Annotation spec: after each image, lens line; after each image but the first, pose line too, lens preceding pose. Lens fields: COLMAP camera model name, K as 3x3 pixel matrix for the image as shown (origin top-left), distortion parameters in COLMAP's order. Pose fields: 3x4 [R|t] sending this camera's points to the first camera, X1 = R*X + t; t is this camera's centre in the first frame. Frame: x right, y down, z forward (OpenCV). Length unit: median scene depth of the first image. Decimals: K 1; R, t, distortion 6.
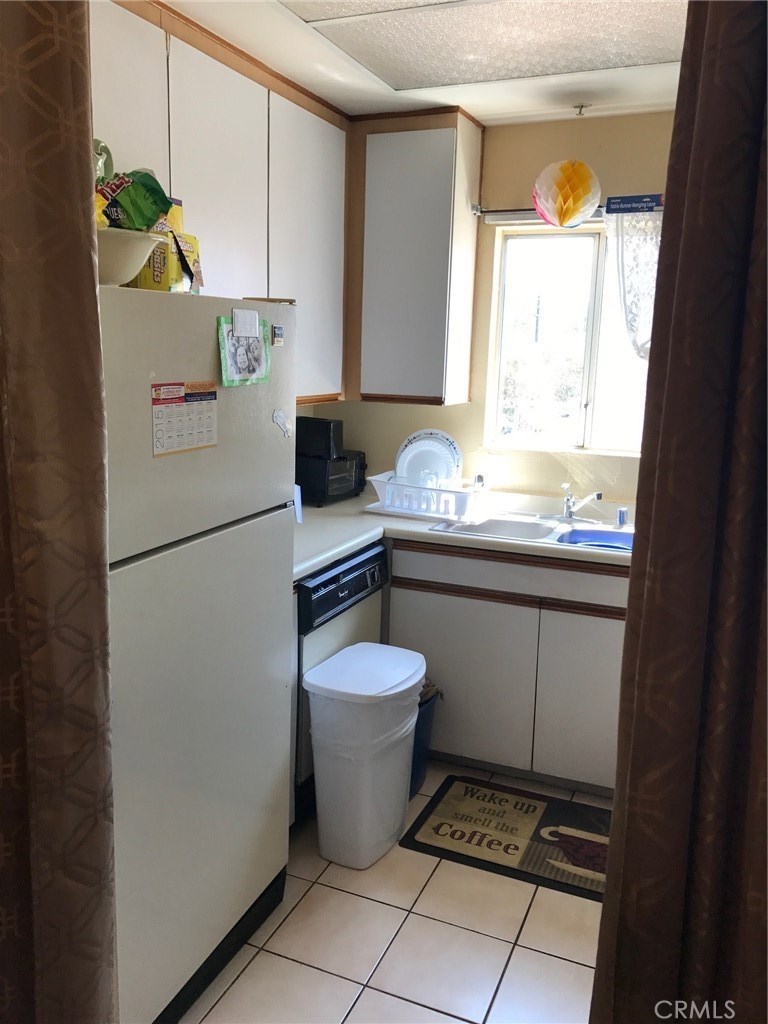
lens RADIAL K [[810.4, 0, 384.0], [0, 810.4, 512.0], [0, 0, 1]] dist [0.004260, -0.174072]
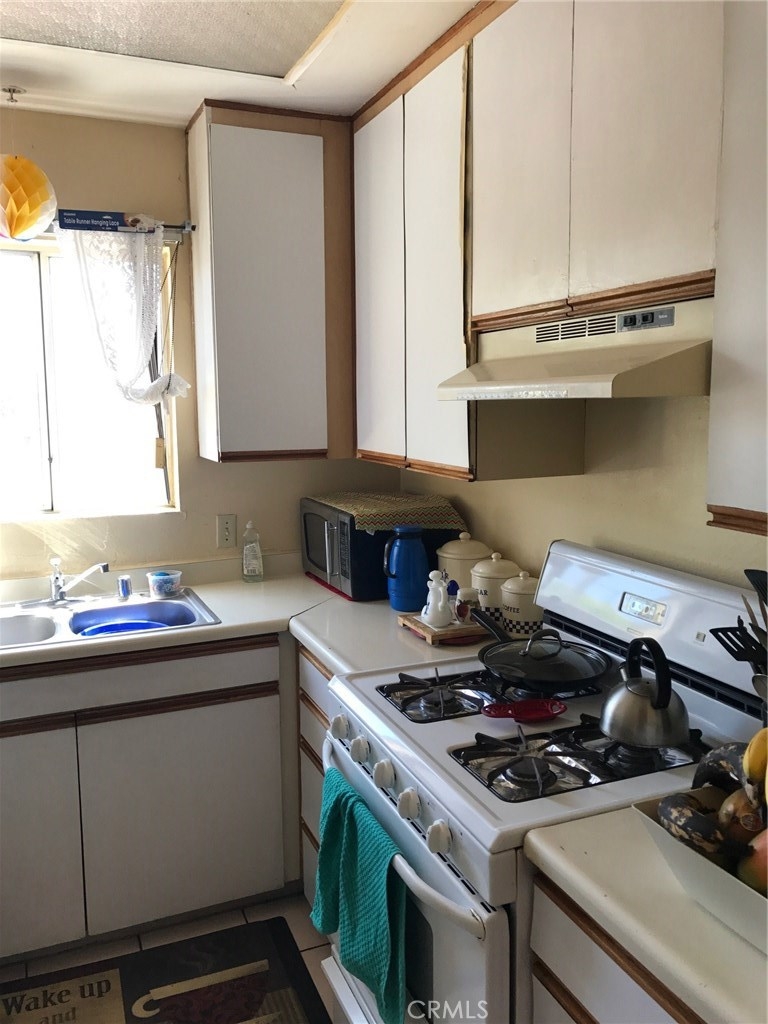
lens RADIAL K [[809.5, 0, 386.1], [0, 809.5, 500.0], [0, 0, 1]] dist [0.006932, -0.041233]
pose [[0.688596, -0.113242, 0.716248, -0.121647], [0.159941, 0.987124, 0.002302, -0.044385], [-0.707286, 0.112973, 0.697842, 0.217453]]
